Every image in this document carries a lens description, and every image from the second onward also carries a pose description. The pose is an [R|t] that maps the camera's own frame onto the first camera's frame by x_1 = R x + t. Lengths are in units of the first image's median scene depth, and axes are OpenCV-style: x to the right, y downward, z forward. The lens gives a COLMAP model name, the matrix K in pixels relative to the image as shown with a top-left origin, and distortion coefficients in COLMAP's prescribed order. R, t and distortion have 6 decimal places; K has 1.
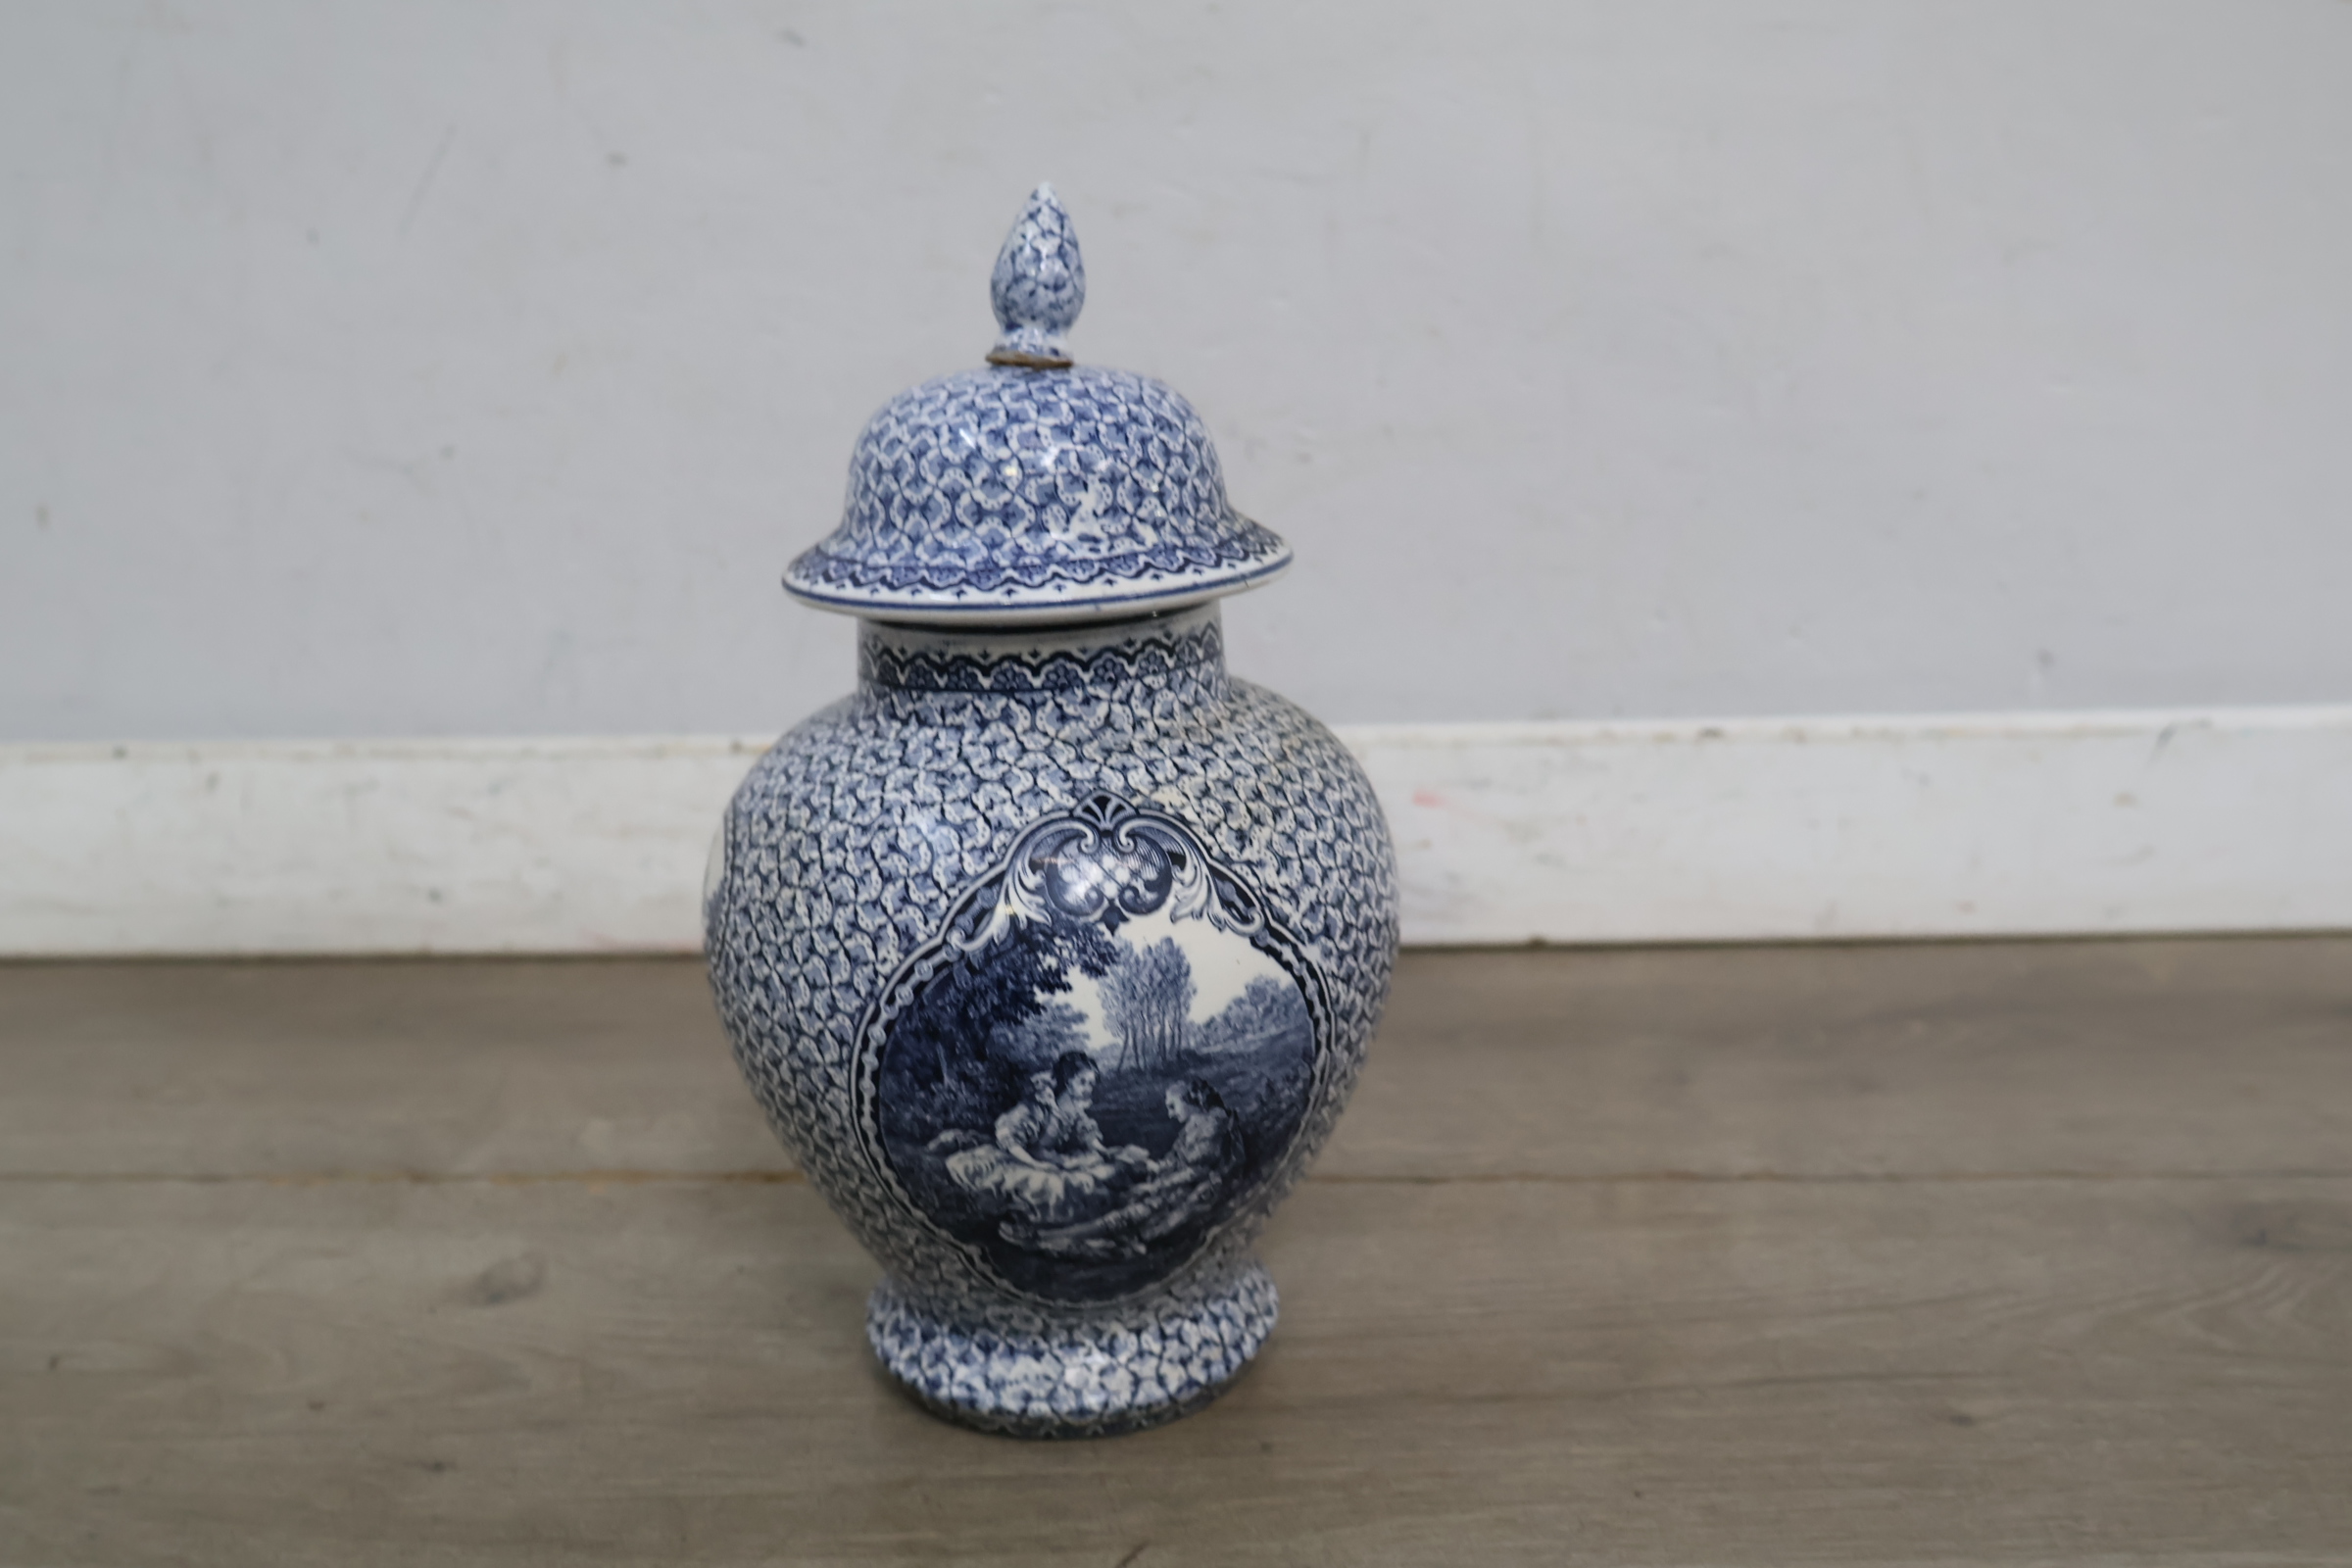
lens RADIAL K [[2529.1, 0, 1176.0], [0, 2529.1, 784.0], [0, 0, 1]] dist [0.017597, -0.019627]
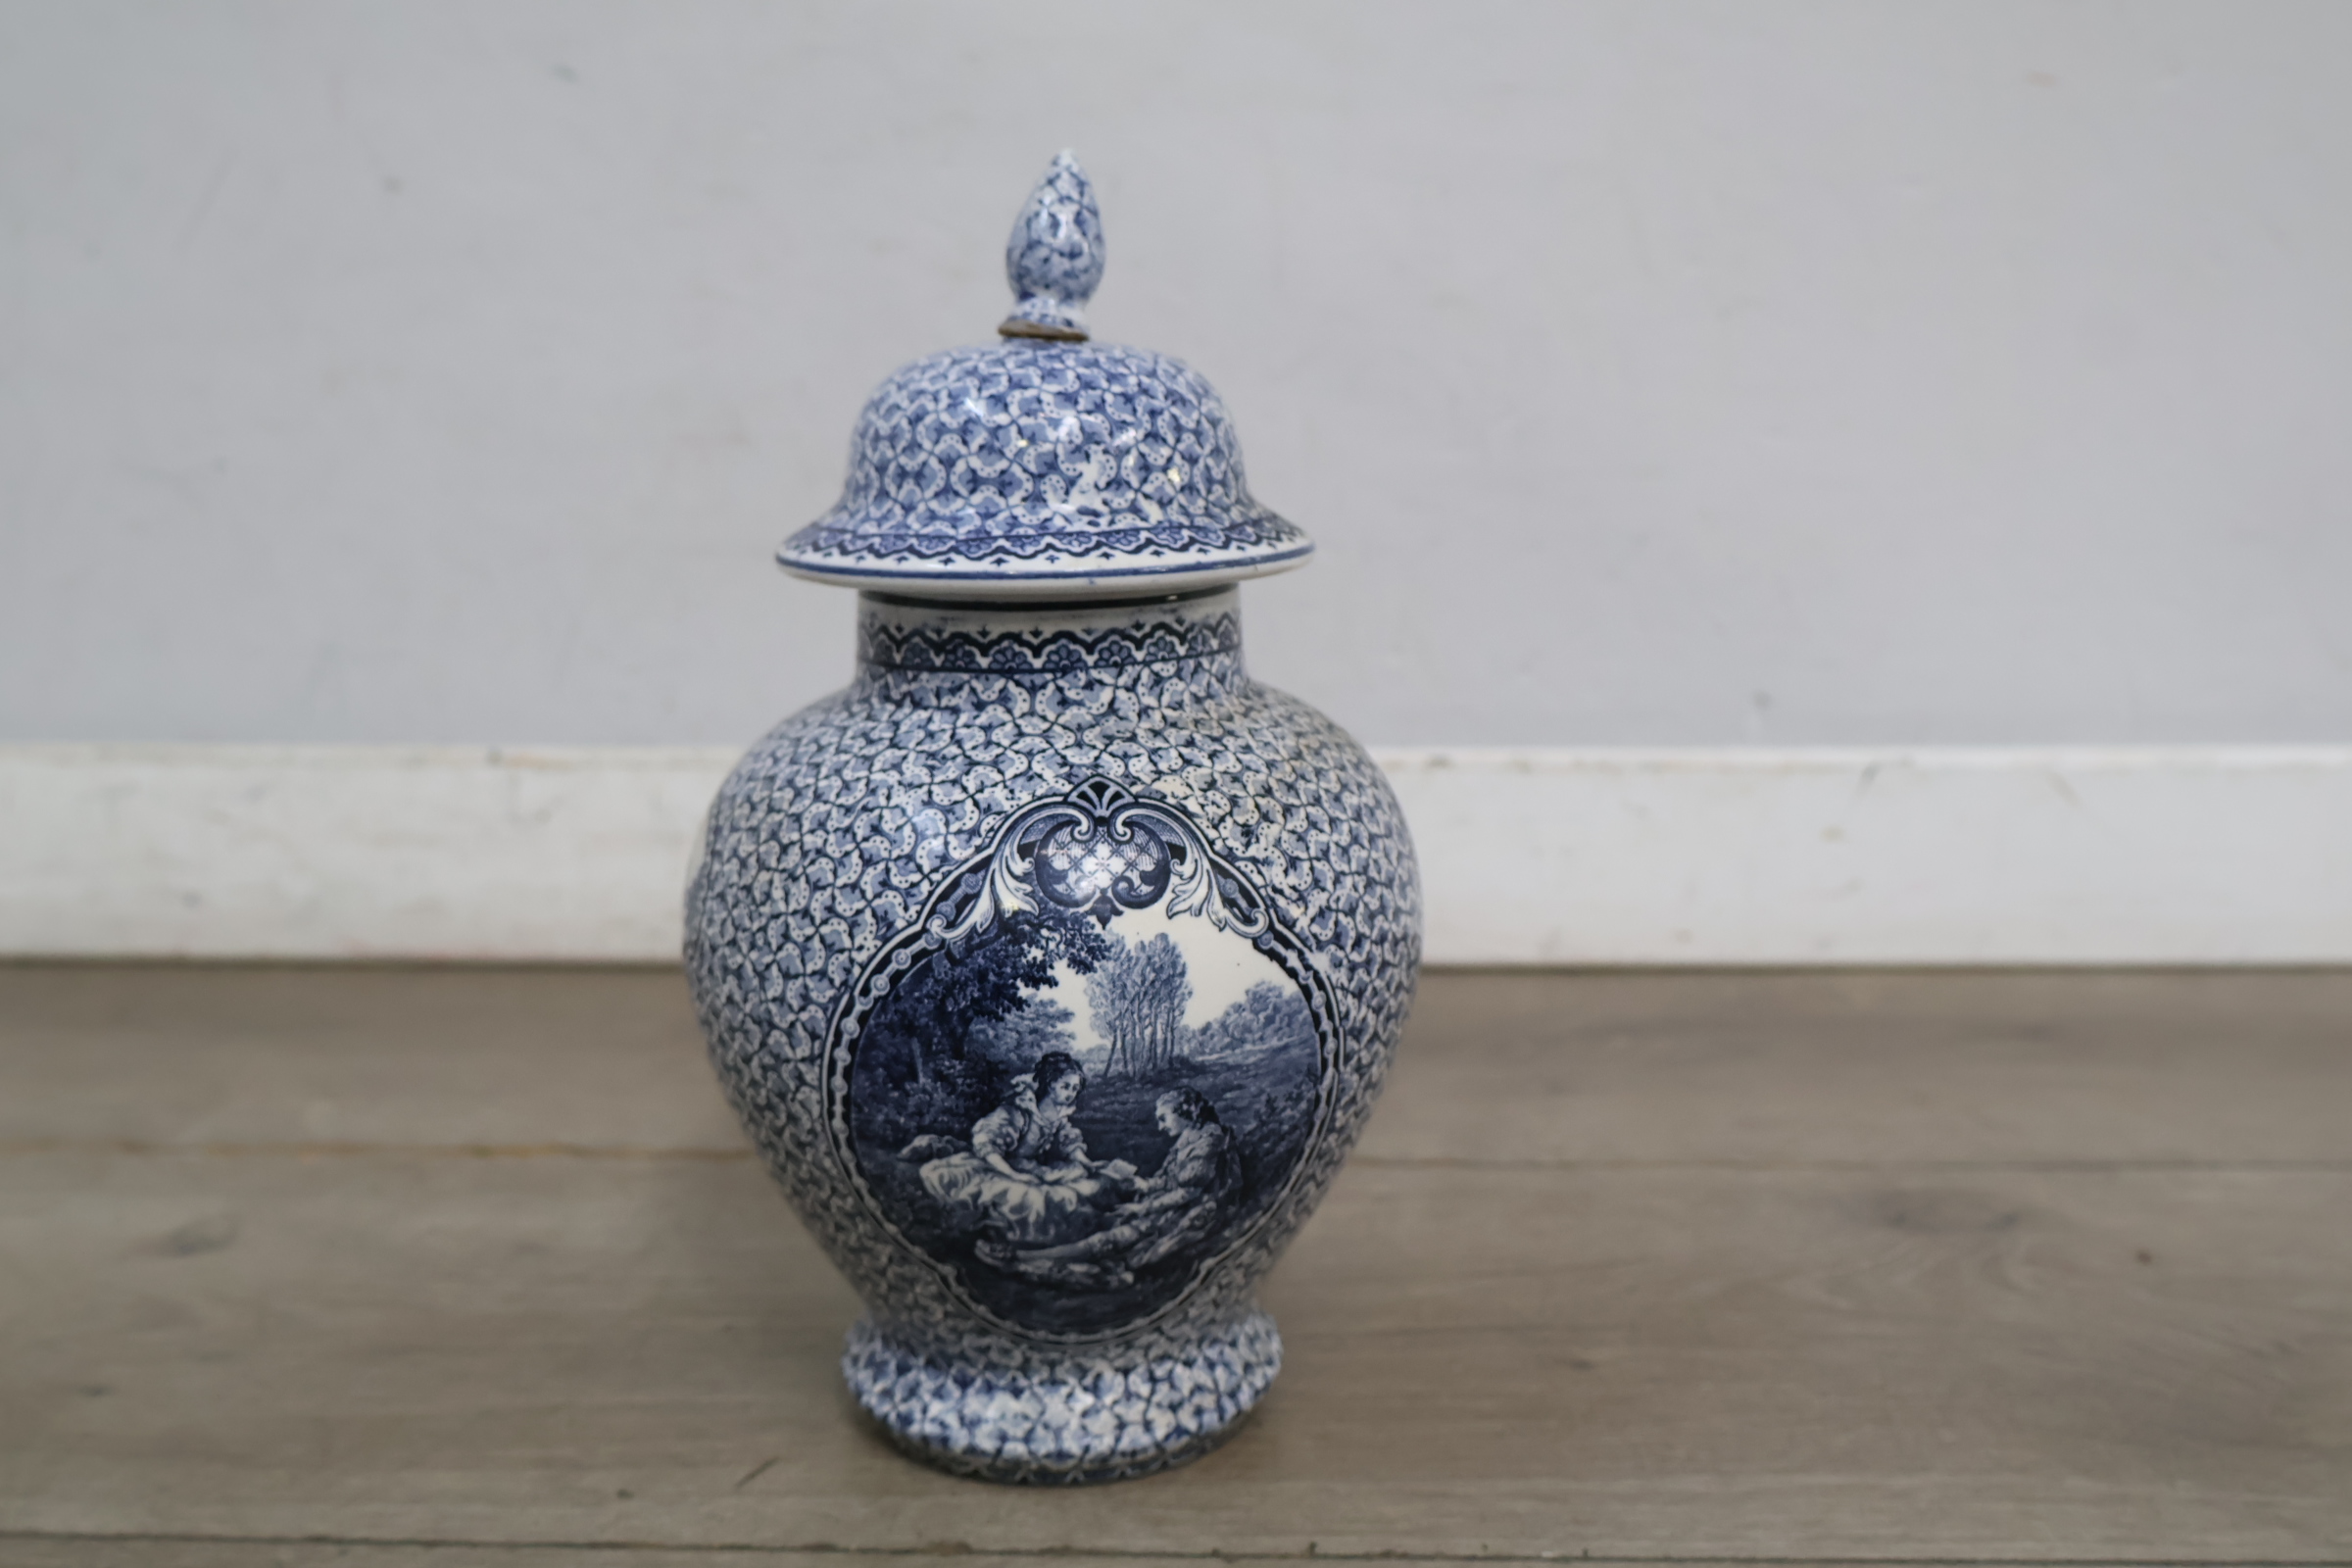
lens RADIAL K [[2529.1, 0, 1176.0], [0, 2529.1, 784.0], [0, 0, 1]] dist [0.017597, -0.019627]
pose [[0.998737, 0.034602, -0.036436, 0.032906], [-0.036516, 0.997914, -0.053246, 0.053751], [0.034517, 0.054509, 0.997916, 0.063645]]
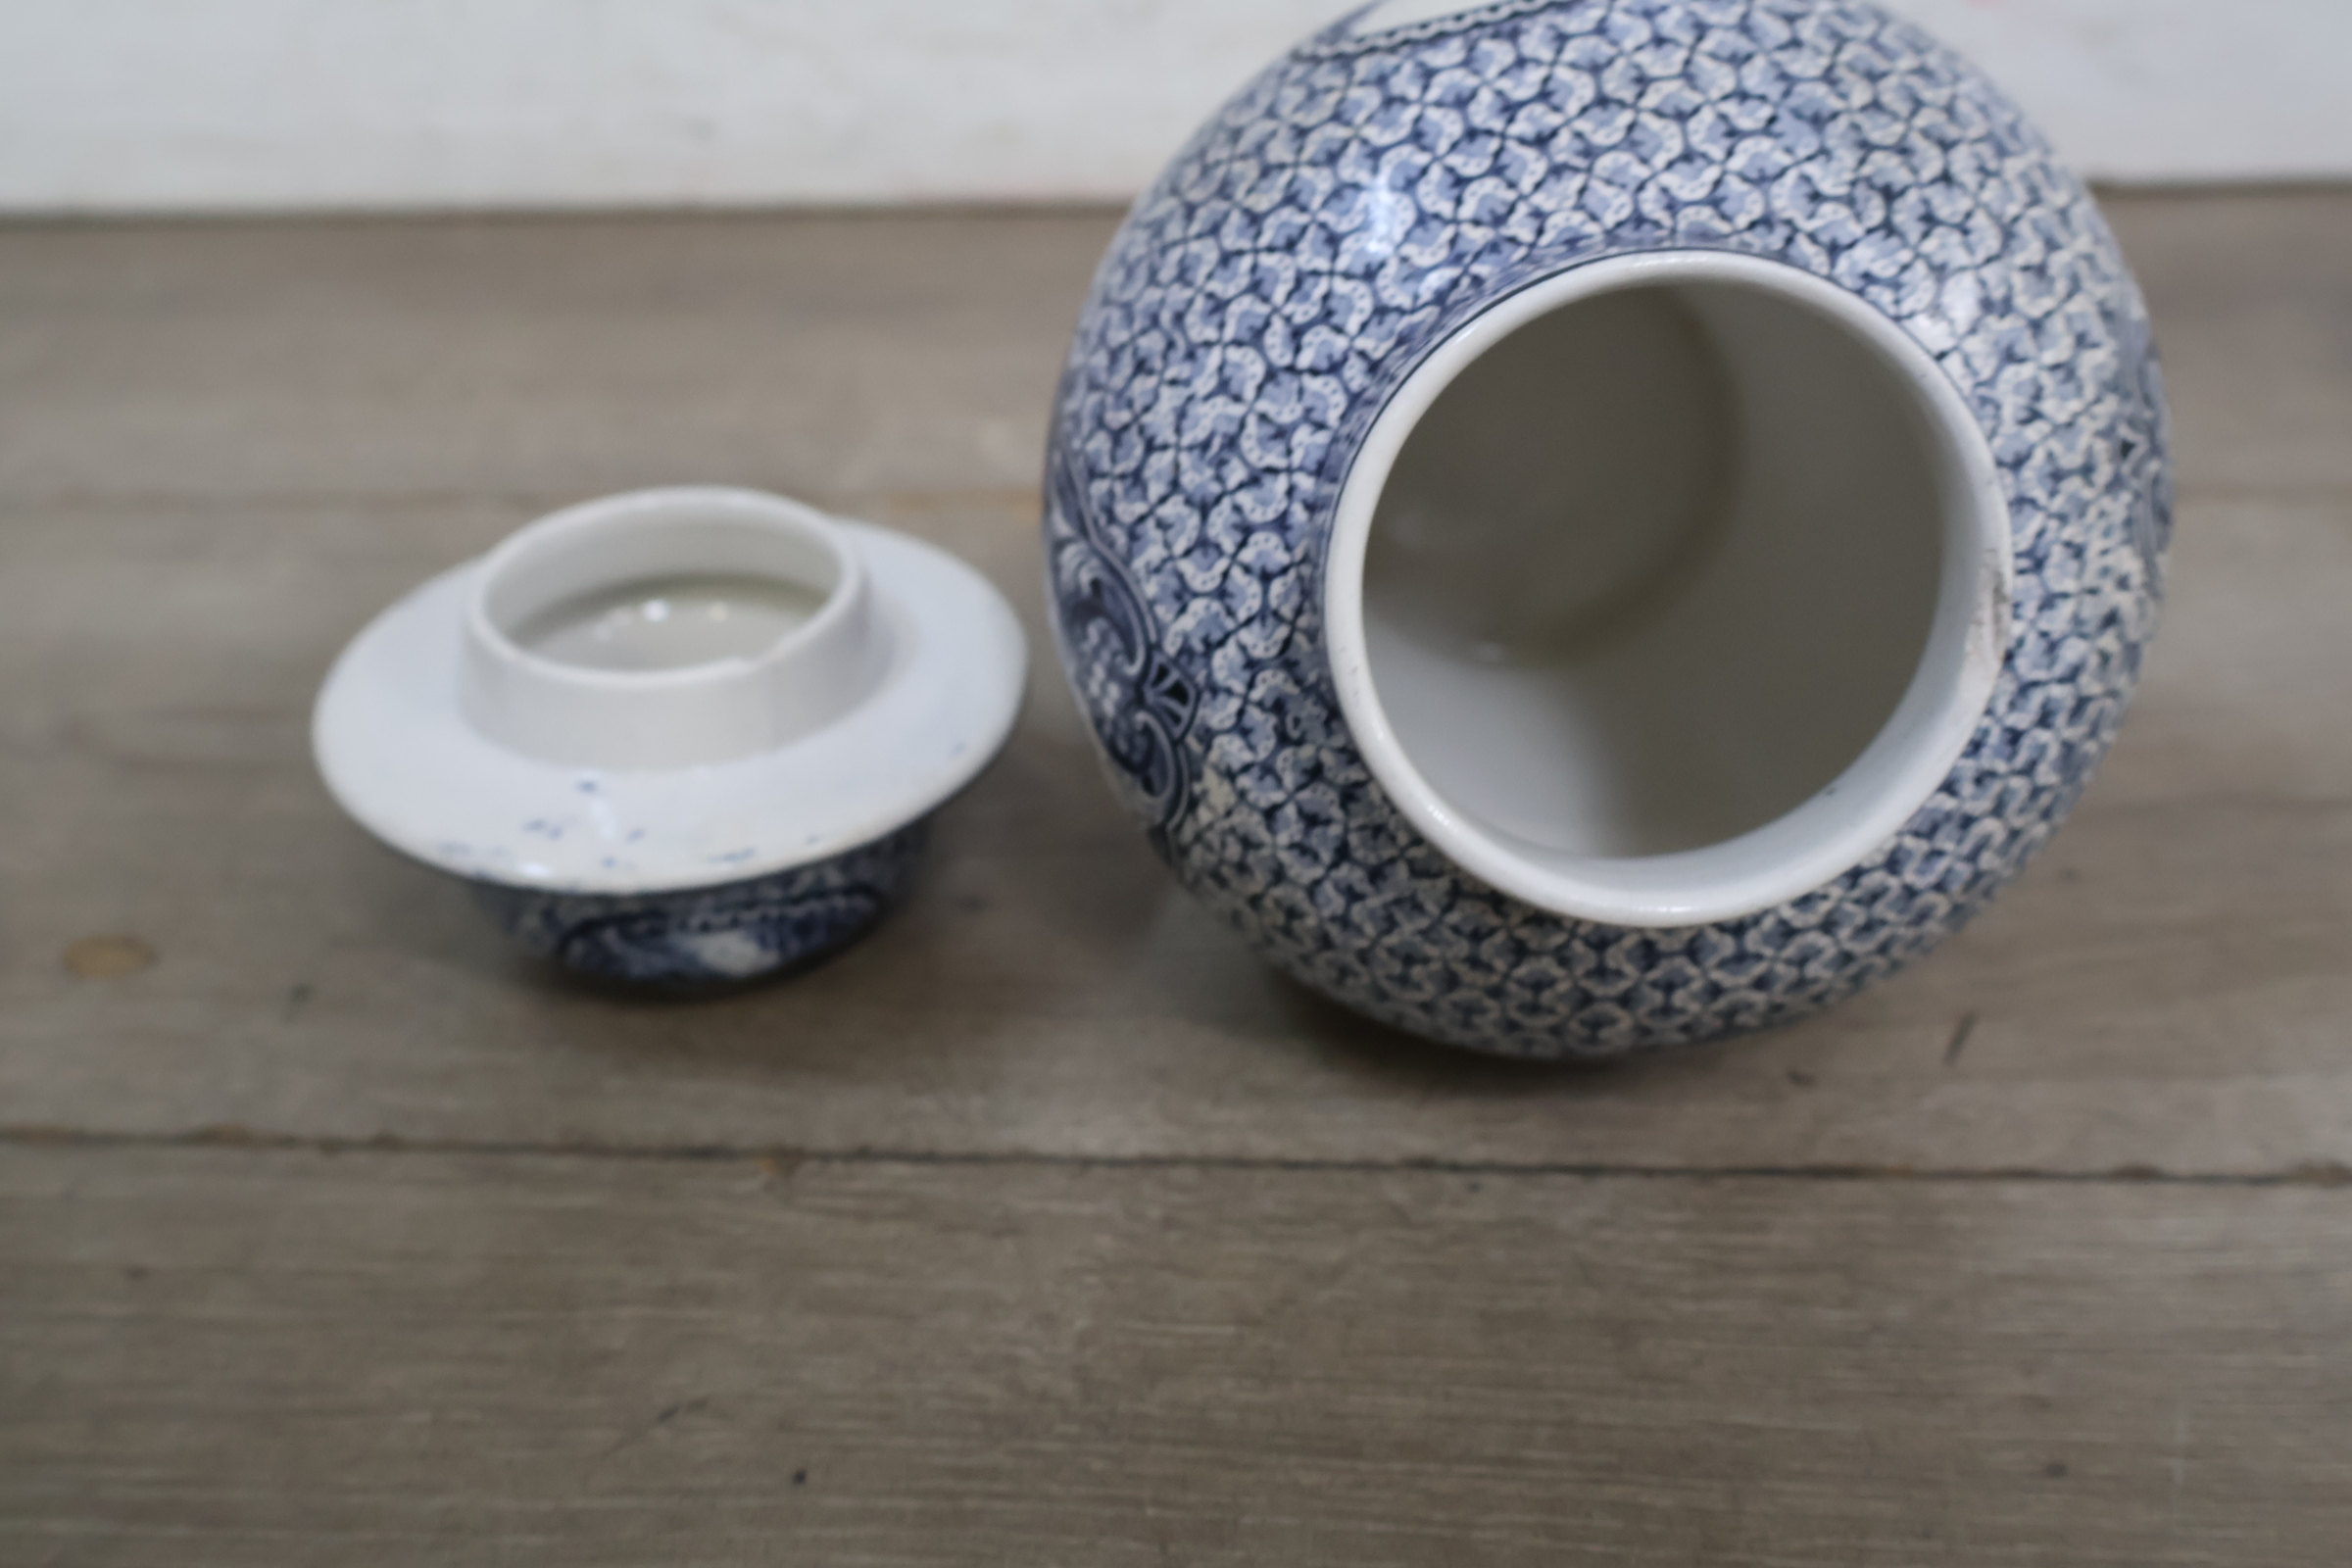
lens RADIAL K [[2529.1, 0, 1176.0], [0, 2529.1, 784.0], [0, 0, 1]] dist [0.017597, -0.019627]
pose [[0.058818, 0.963814, 0.260007, -0.174719], [-0.231850, -0.240147, 0.942643, -0.607476], [0.970972, -0.115727, 0.209335, 0.850633]]
